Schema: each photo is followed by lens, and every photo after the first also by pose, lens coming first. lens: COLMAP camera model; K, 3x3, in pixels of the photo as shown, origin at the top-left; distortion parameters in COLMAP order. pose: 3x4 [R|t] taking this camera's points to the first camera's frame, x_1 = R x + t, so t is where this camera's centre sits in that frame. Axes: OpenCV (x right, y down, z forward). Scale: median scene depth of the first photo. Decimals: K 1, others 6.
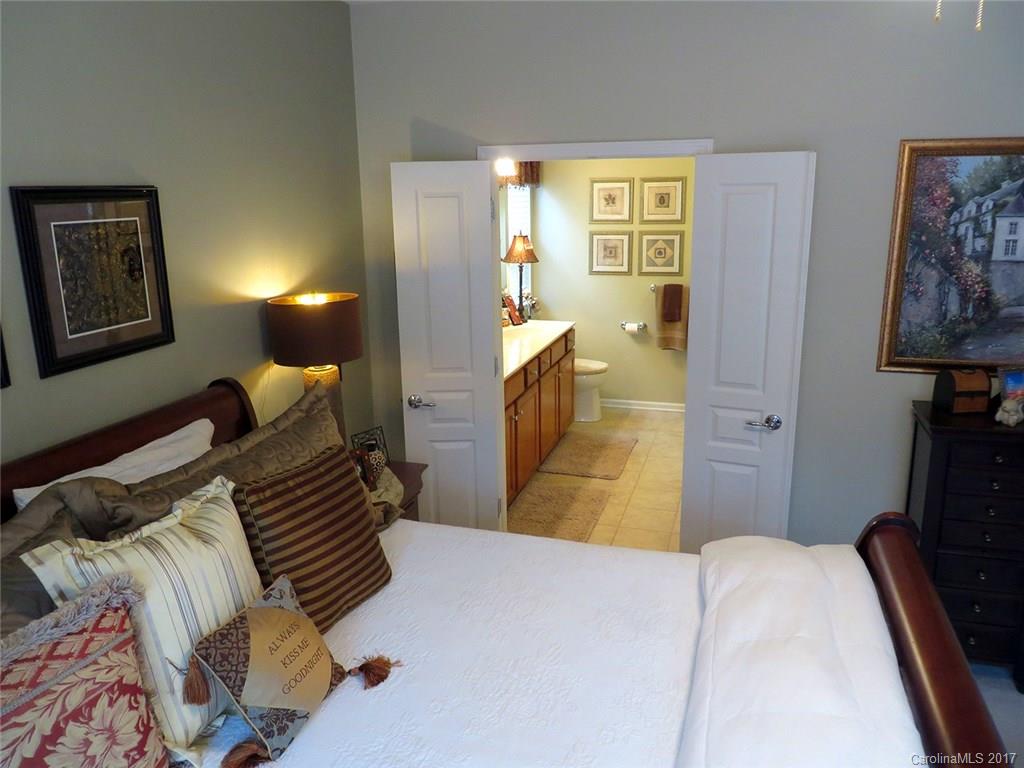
lens RADIAL K [[764.6, 0, 512.3], [0, 764.6, 383.7], [0, 0, 1]] dist [-0.017206, 0.002075]
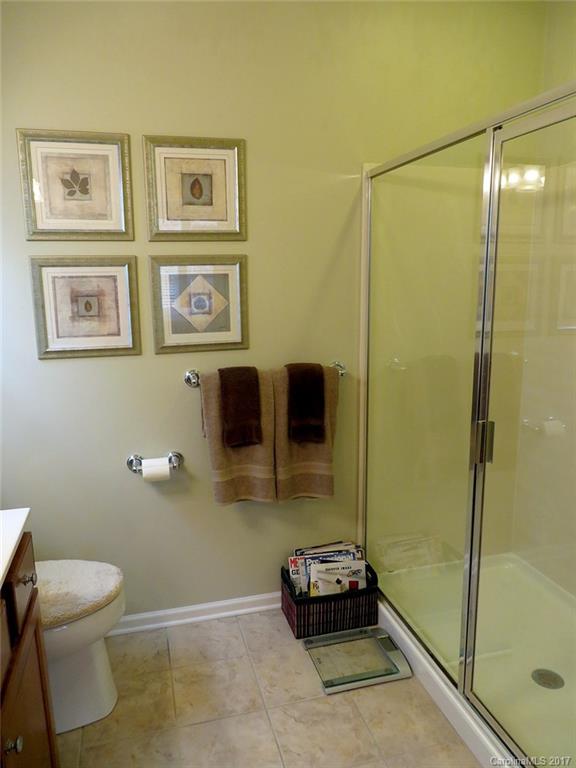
lens RADIAL K [[573.4, 0, 289.1], [0, 573.4, 384.6], [0, 0, 1]] dist [-0.017206, 0.002075]
pose [[0.834735, -0.099515, 0.541585, 0.043259], [0.134179, 0.990647, -0.024778, -0.105400], [-0.534054, 0.093352, 0.840281, 0.677167]]
